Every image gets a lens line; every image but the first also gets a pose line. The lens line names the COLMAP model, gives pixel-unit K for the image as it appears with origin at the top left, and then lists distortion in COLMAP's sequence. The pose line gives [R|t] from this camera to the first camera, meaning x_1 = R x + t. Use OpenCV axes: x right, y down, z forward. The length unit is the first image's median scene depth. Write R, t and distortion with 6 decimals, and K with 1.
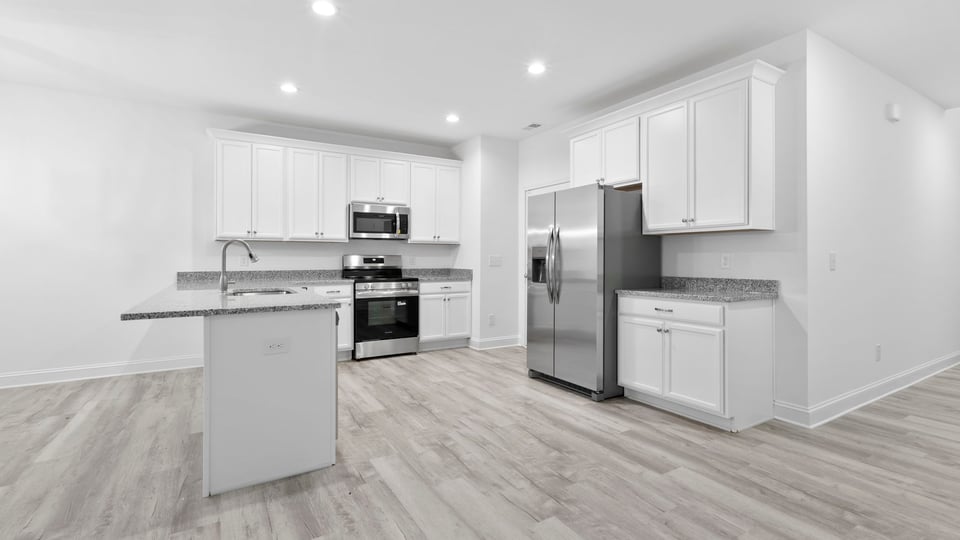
lens RADIAL K [[435.6, 0, 488.8], [0, 435.6, 256.9], [0, 0, 1]] dist [0.000337, -0.000042]
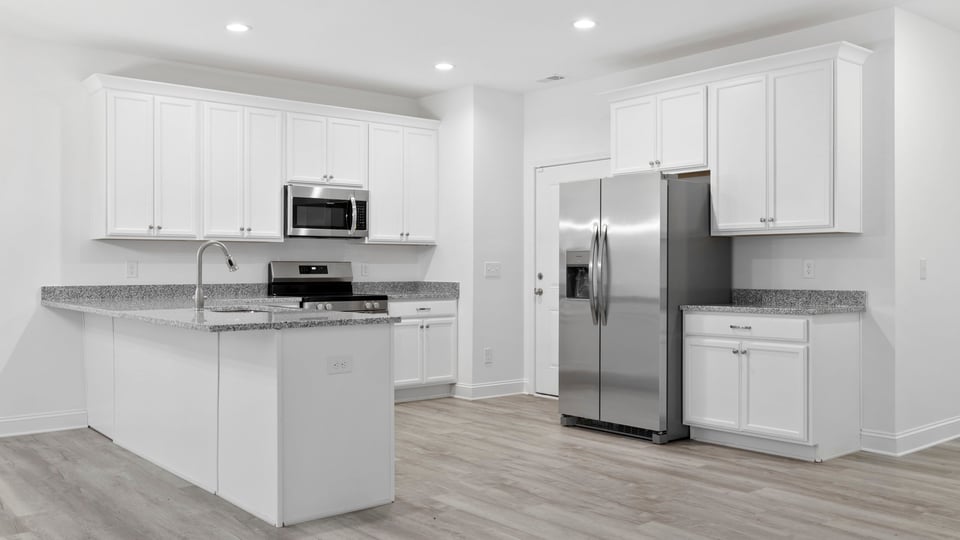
lens RADIAL K [[845.7, 0, 502.1], [0, 845.7, 266.7], [0, 0, 1]] dist [-0.009851, 0.005825]
pose [[0.987730, -0.000682, 0.156168, -0.264228], [0.000113, 0.999993, 0.003657, -0.000668], [-0.156170, -0.003594, 0.987724, -0.462209]]
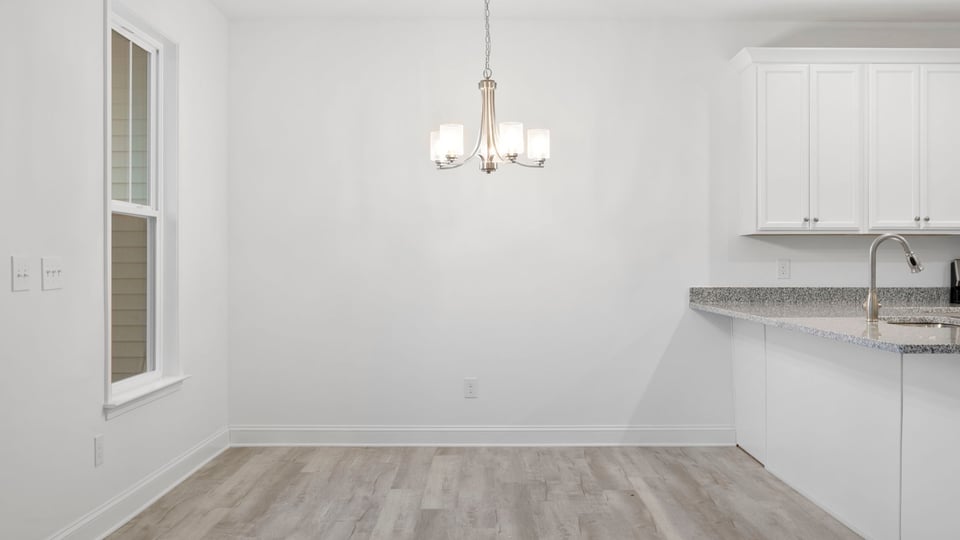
lens RADIAL K [[941.9, 0, 480.0], [0, 941.9, 270.0], [0, 0, 1]] dist [-0.012988, -0.008383]
pose [[0.851861, 0.002711, -0.523760, -0.325568], [0.001773, 0.999966, 0.008060, -0.001893], [0.523764, -0.007795, 0.851828, -0.343342]]
